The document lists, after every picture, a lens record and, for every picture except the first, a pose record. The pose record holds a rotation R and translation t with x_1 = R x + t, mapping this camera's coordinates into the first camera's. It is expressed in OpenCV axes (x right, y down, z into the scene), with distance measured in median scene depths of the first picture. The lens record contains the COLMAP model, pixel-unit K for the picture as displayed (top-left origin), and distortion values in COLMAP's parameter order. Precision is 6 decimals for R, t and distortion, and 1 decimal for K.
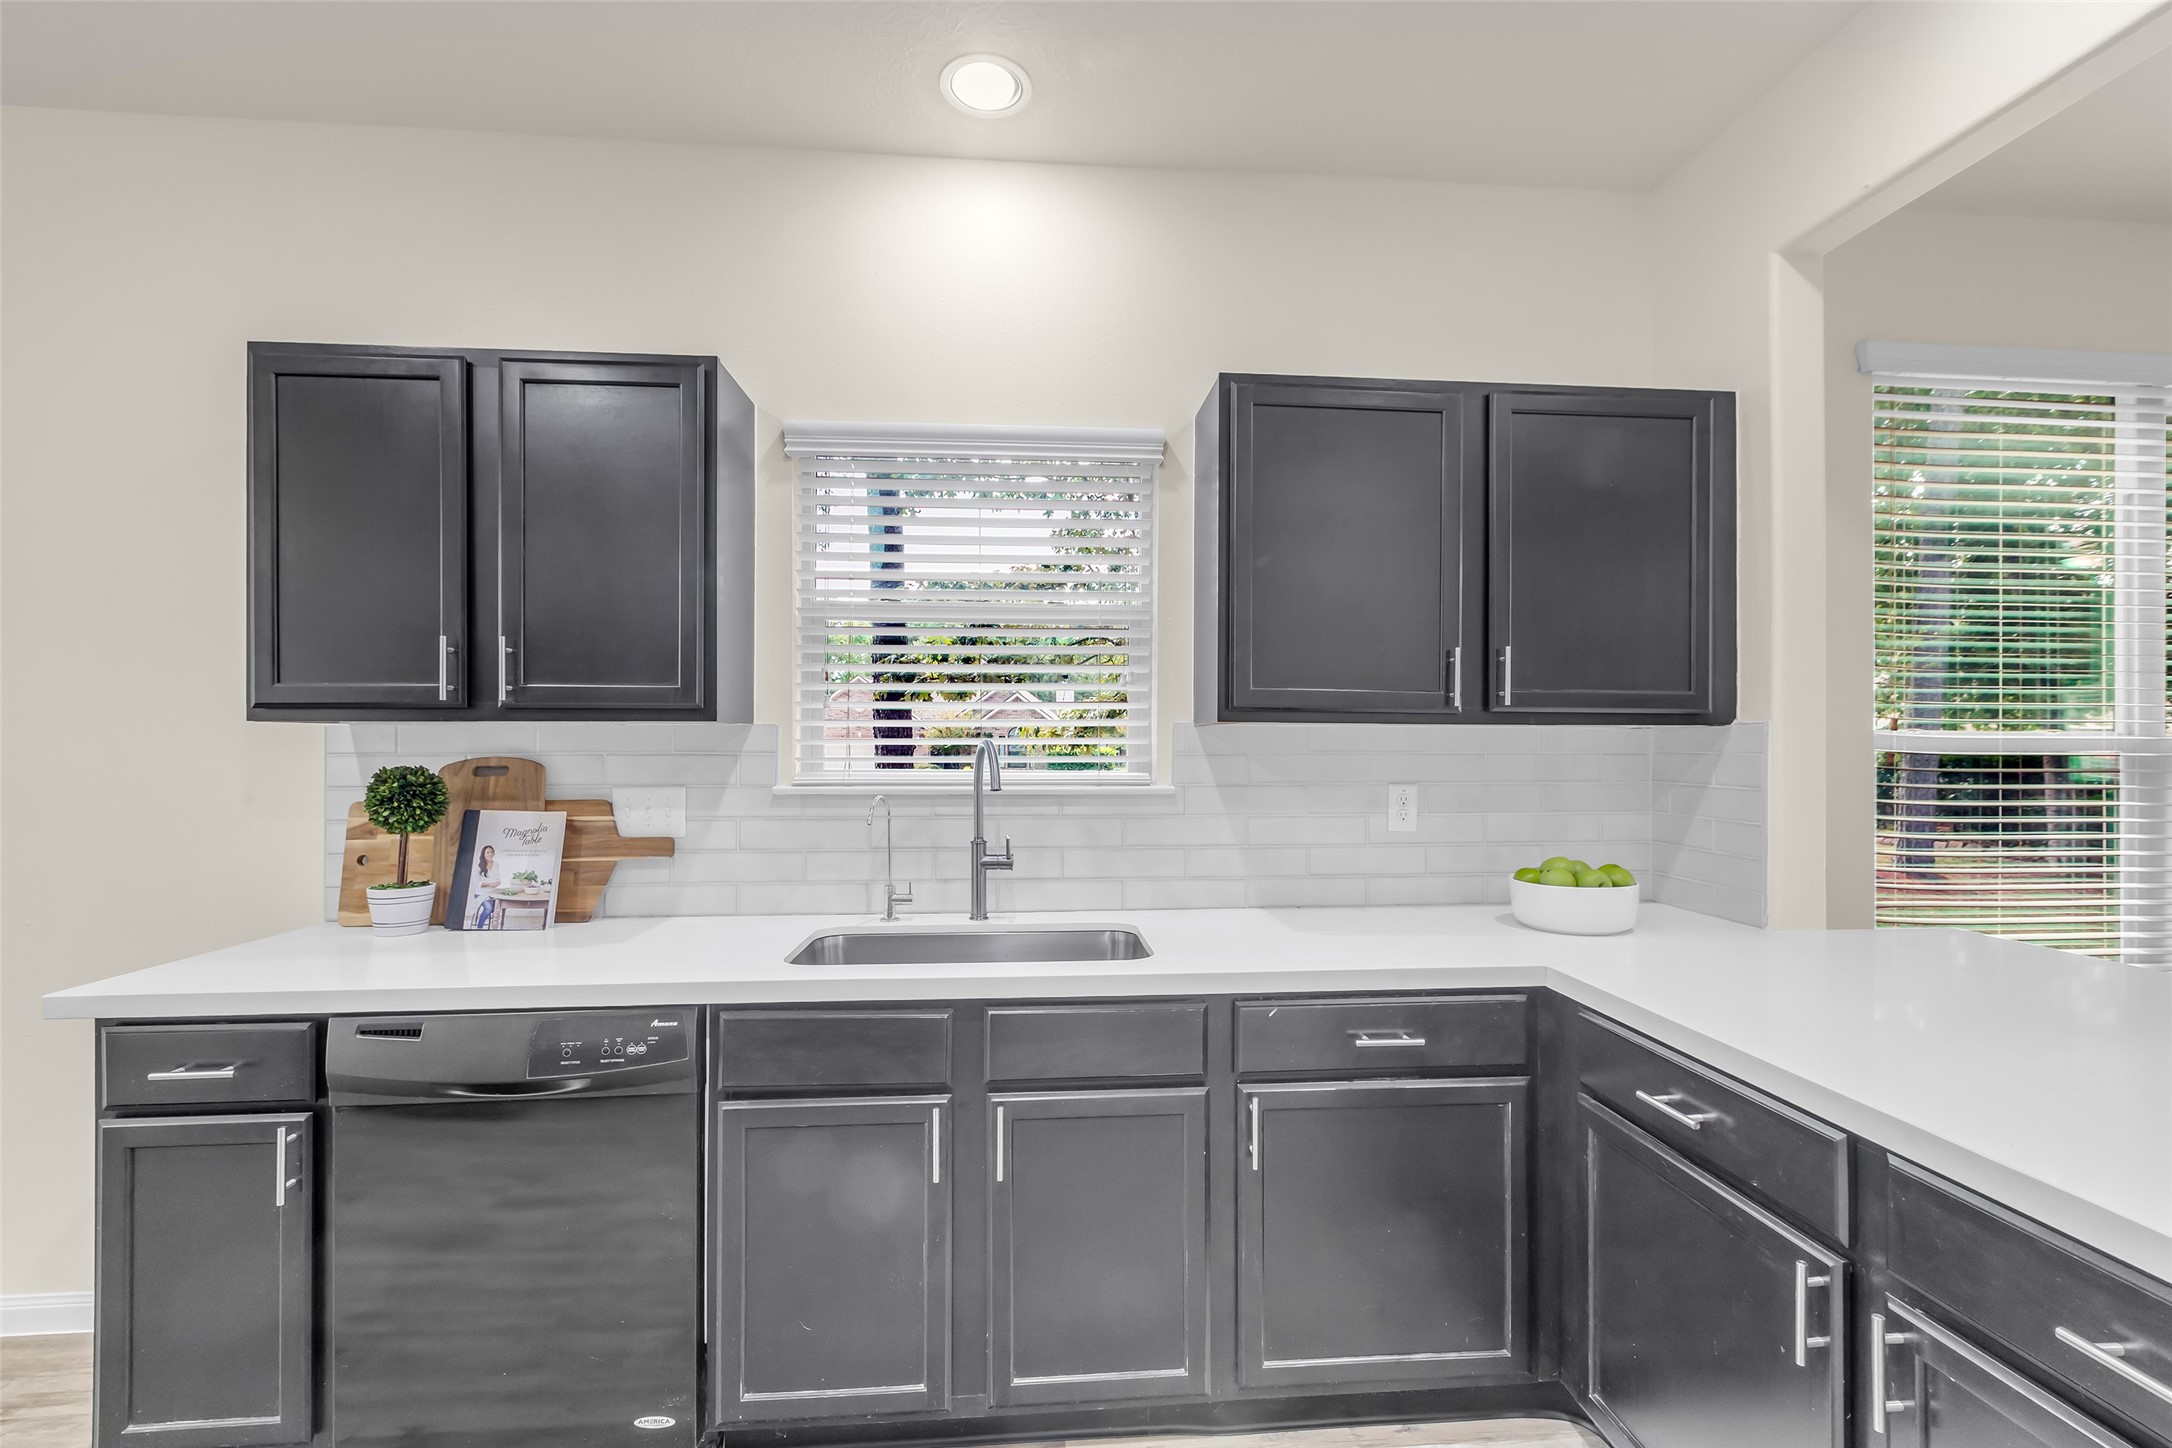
lens RADIAL K [[972.8, 0, 1101.4], [0, 972.8, 730.8], [0, 0, 1]] dist [-0.000636, -0.000635]
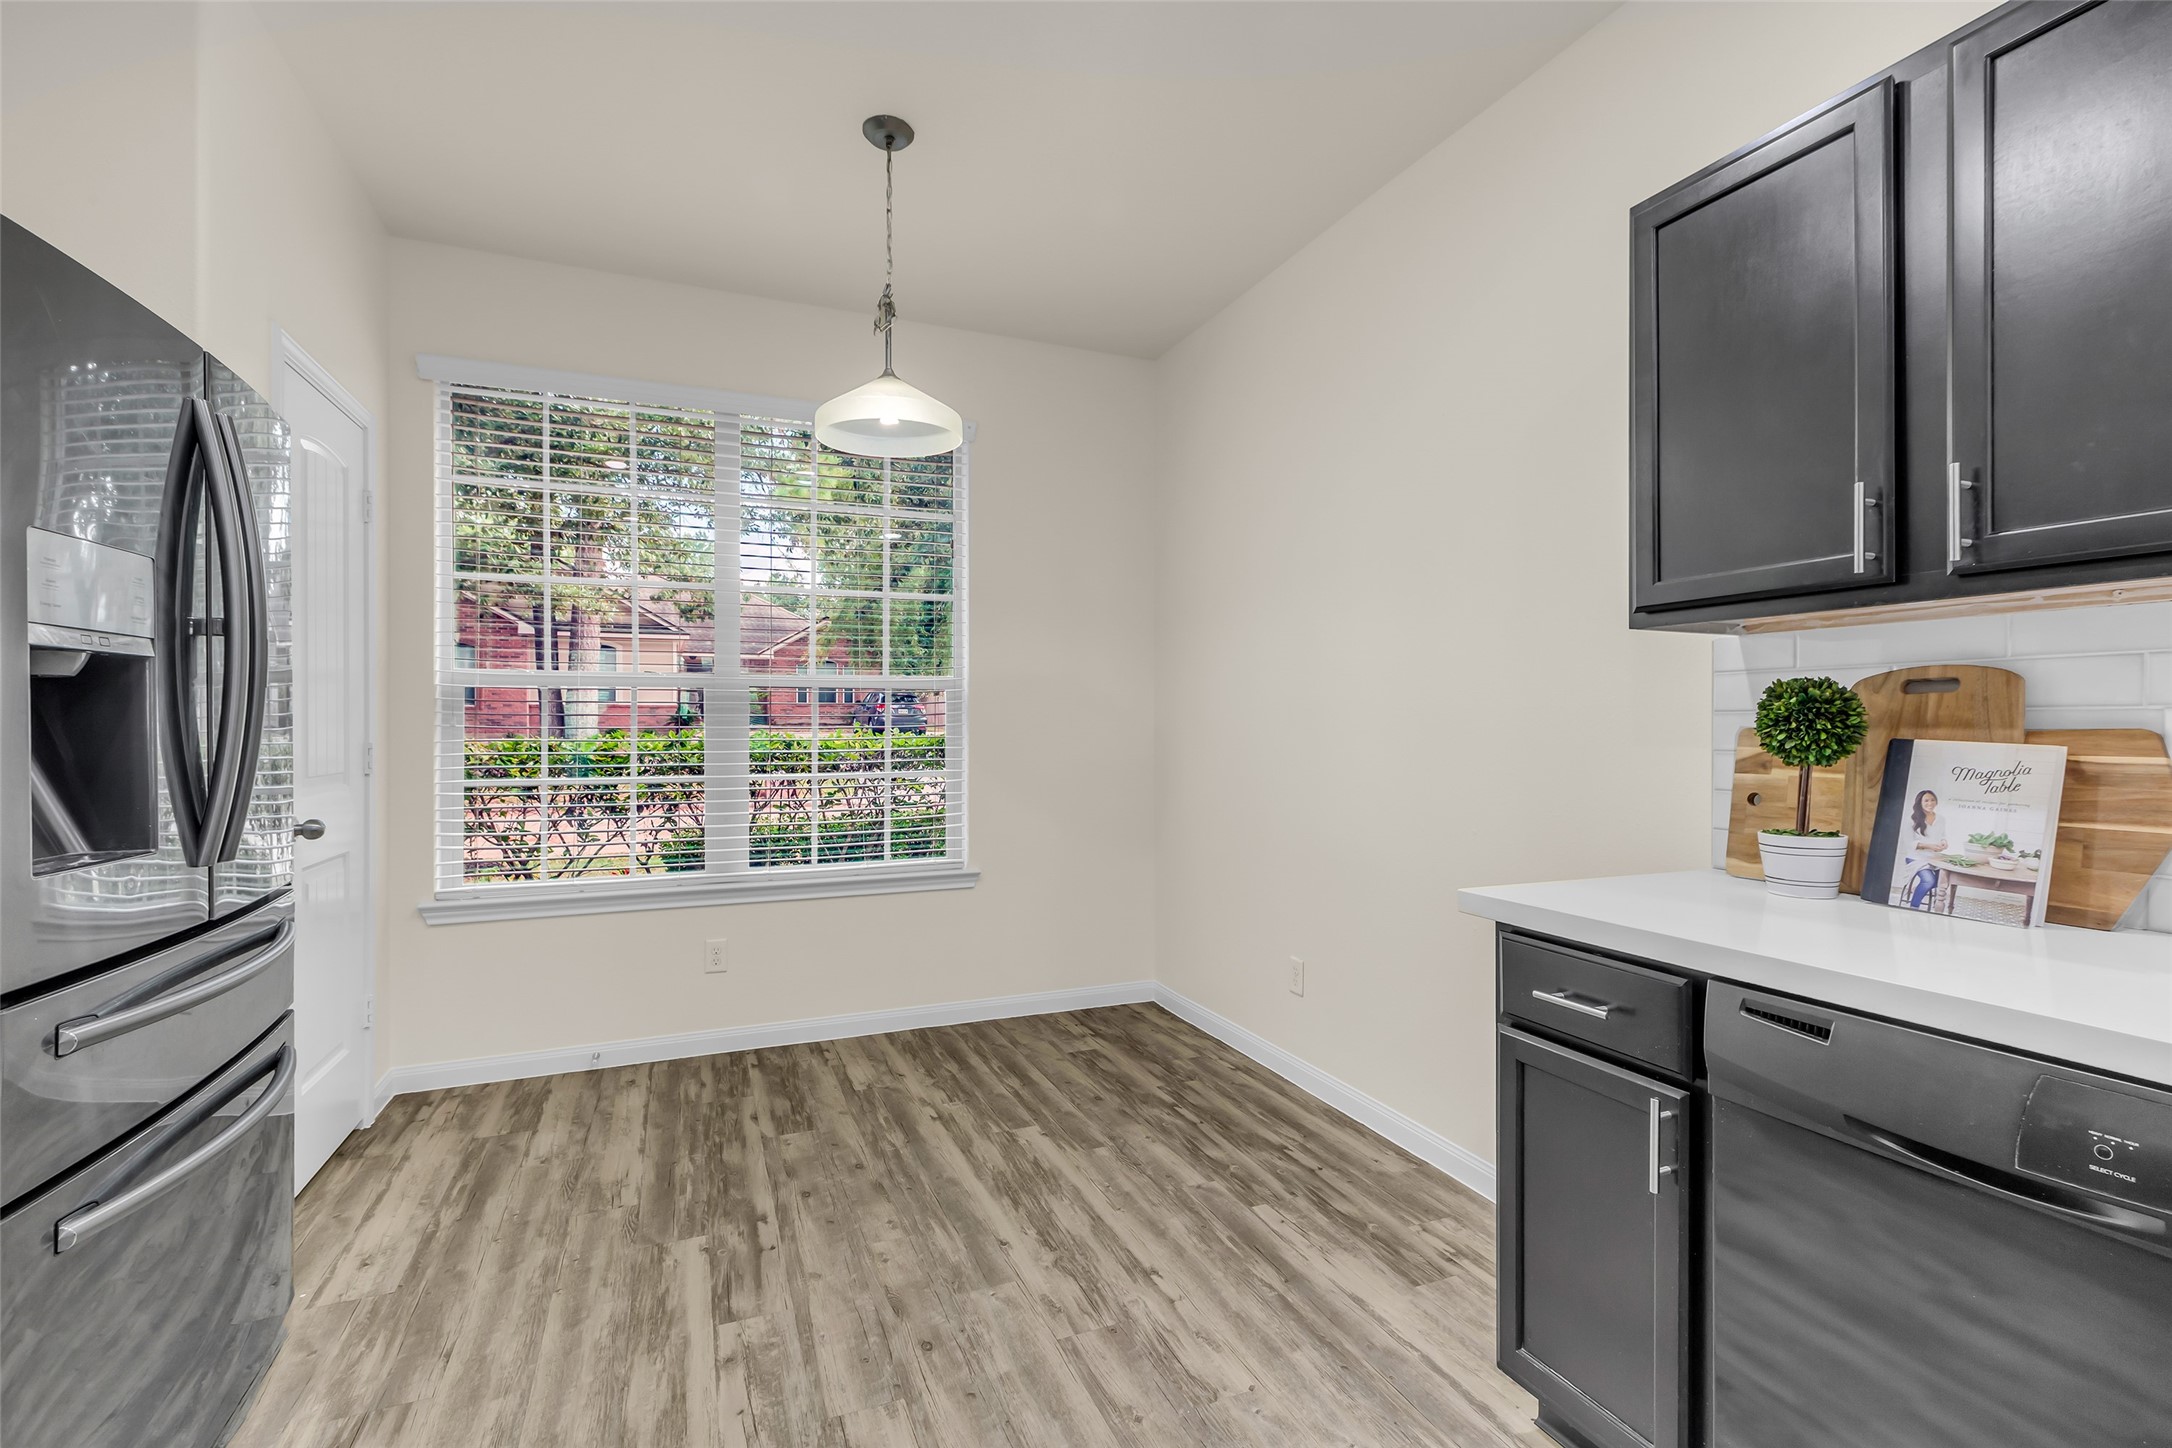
lens RADIAL K [[972.8, 0, 1099.7], [0, 972.8, 721.4], [0, 0, 1]] dist [-0.000636, -0.000635]
pose [[0.314690, -0.000504, -0.949194, -0.168649], [0.002853, 0.999996, 0.000415, 0.070572], [0.949190, -0.002839, 0.314690, 0.237014]]
